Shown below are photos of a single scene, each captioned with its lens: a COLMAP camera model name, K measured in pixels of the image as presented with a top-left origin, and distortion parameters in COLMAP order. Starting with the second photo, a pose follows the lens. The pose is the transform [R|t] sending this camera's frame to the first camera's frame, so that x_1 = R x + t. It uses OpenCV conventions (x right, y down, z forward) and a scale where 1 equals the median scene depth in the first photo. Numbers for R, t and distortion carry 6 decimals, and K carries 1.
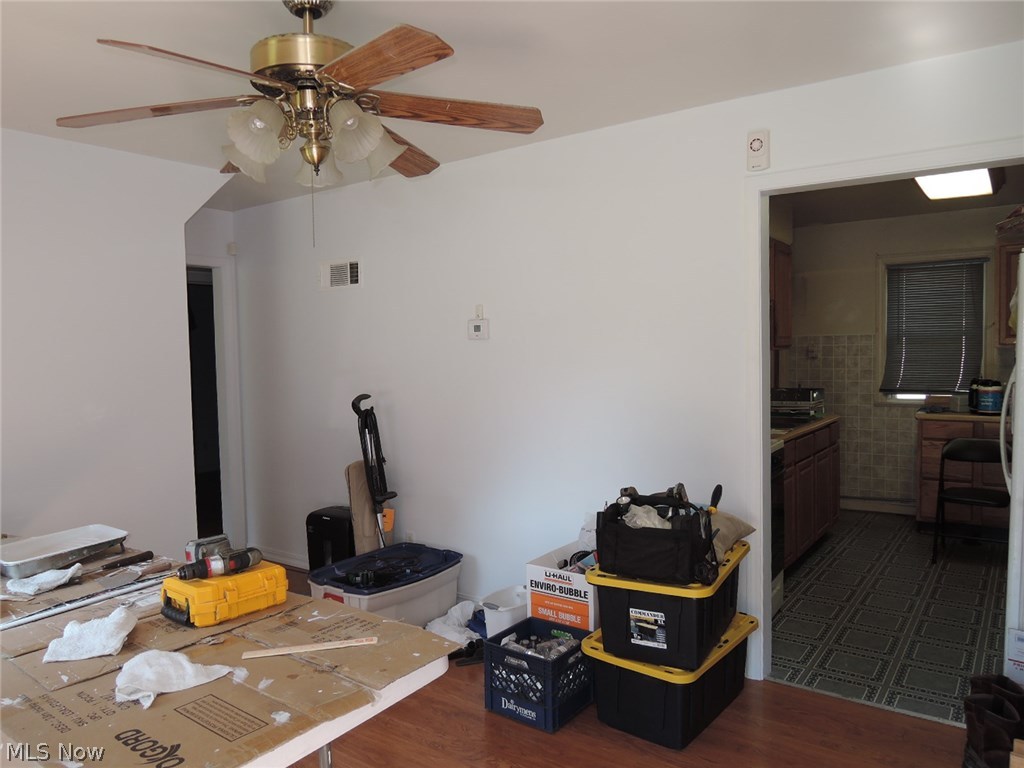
lens RADIAL K [[724.4, 0, 507.9], [0, 724.4, 385.1], [0, 0, 1]] dist [-0.019401, -0.008349]
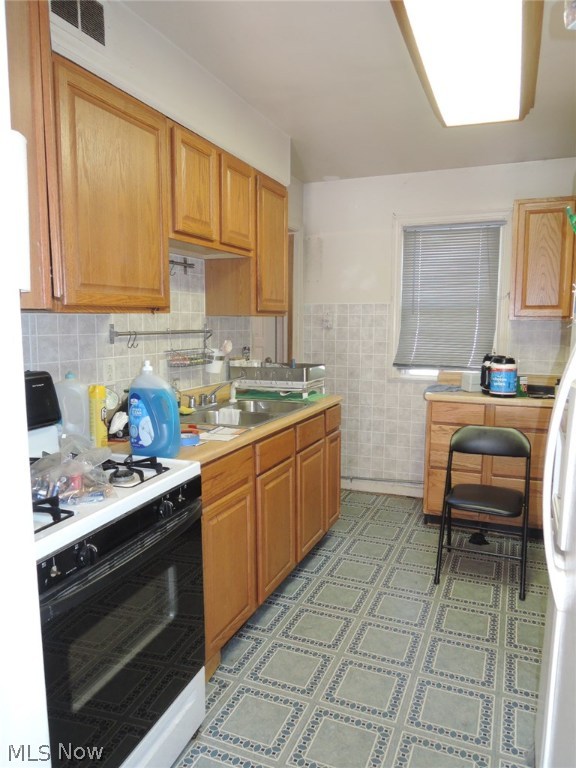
lens RADIAL K [[543.3, 0, 289.8], [0, 543.3, 385.4], [0, 0, 1]] dist [-0.019401, -0.008349]
pose [[0.971979, -0.005040, 0.235014, 0.247727], [-0.010930, 0.997720, 0.066601, -0.012584], [-0.234814, -0.067304, 0.969707, 0.393032]]
